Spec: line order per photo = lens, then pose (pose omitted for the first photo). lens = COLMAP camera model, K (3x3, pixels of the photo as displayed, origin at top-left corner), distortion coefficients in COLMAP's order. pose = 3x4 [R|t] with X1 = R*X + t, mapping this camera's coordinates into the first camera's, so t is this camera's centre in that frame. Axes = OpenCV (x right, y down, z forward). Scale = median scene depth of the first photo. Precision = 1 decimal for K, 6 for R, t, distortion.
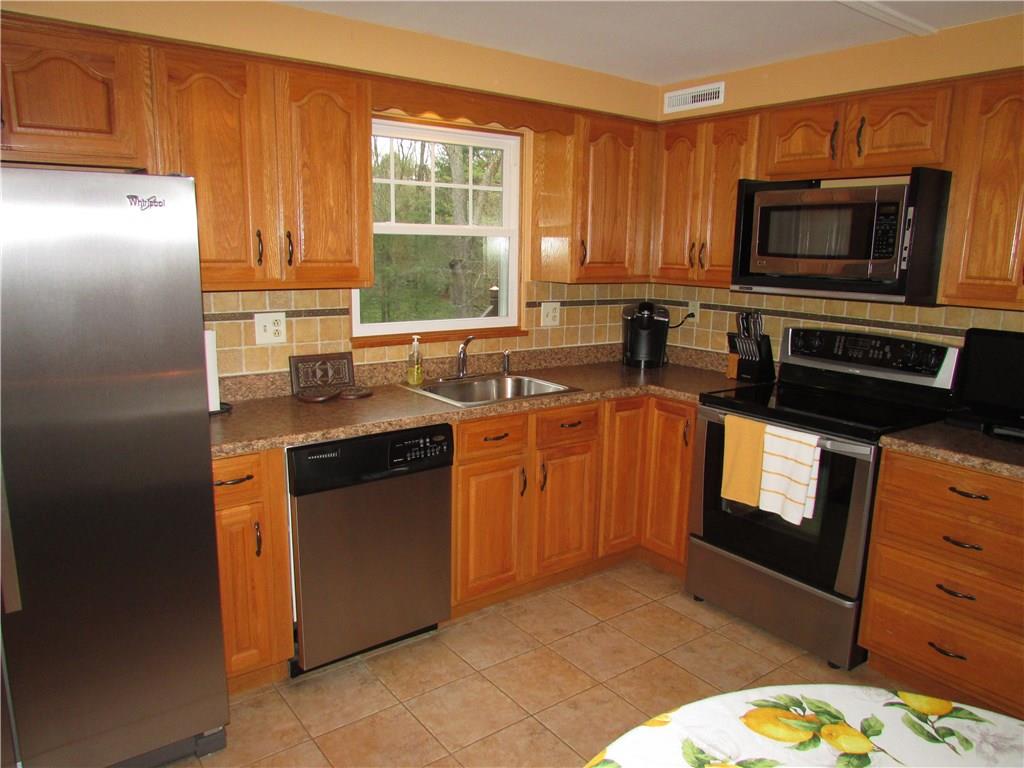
lens RADIAL K [[748.6, 0, 512.0], [0, 748.6, 379.0], [0, 0, 1]] dist [-0.006987, -0.003879]
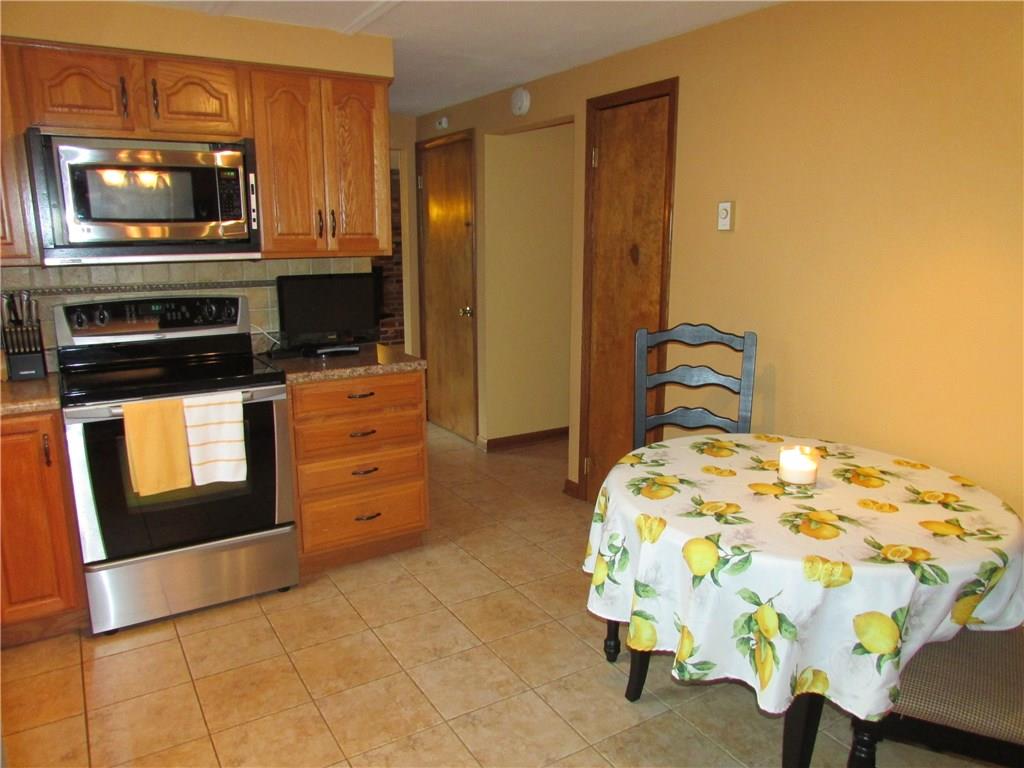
lens RADIAL K [[739.4, 0, 512.0], [0, 739.4, 384.0], [0, 0, 1]] dist [-0.013588, -0.001591]
pose [[0.084598, -0.224600, 0.970772, -0.546771], [0.185577, 0.960770, 0.206114, -0.074740], [-0.978981, 0.162717, 0.122960, 0.489561]]
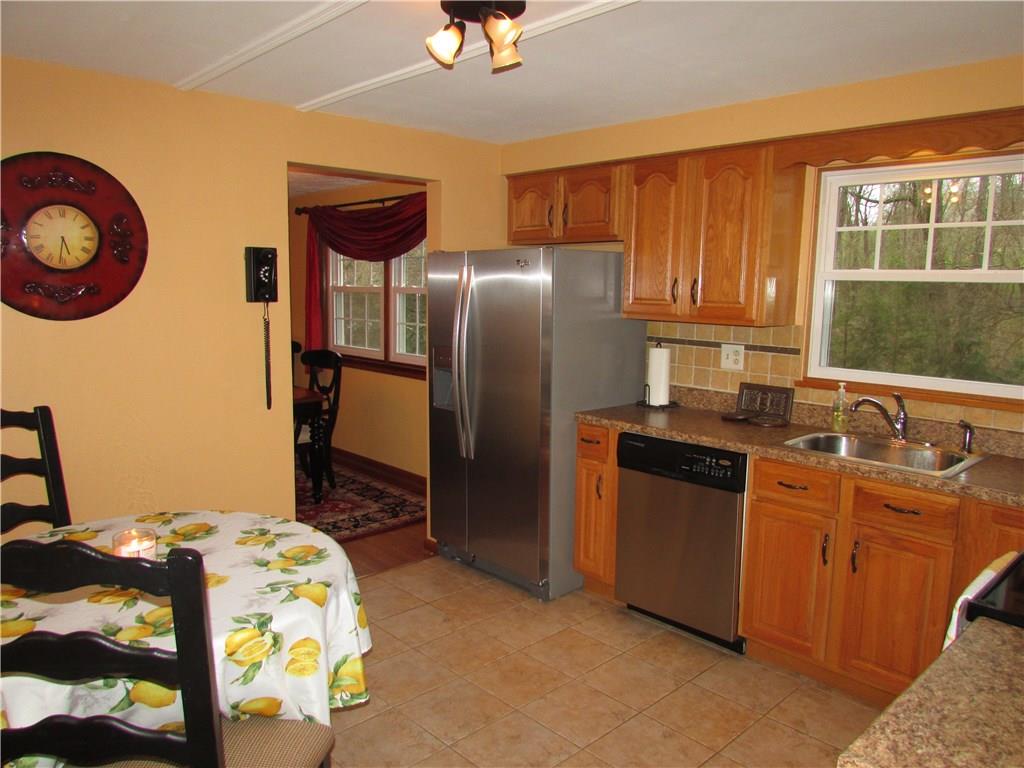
lens RADIAL K [[748.6, 0, 512.0], [0, 748.6, 379.0], [0, 0, 1]] dist [-0.006987, -0.003879]
pose [[0.114296, 0.109889, -0.987350, 0.931462], [-0.196163, 0.976792, 0.086007, -0.073134], [0.973887, 0.183851, 0.133199, 0.531278]]
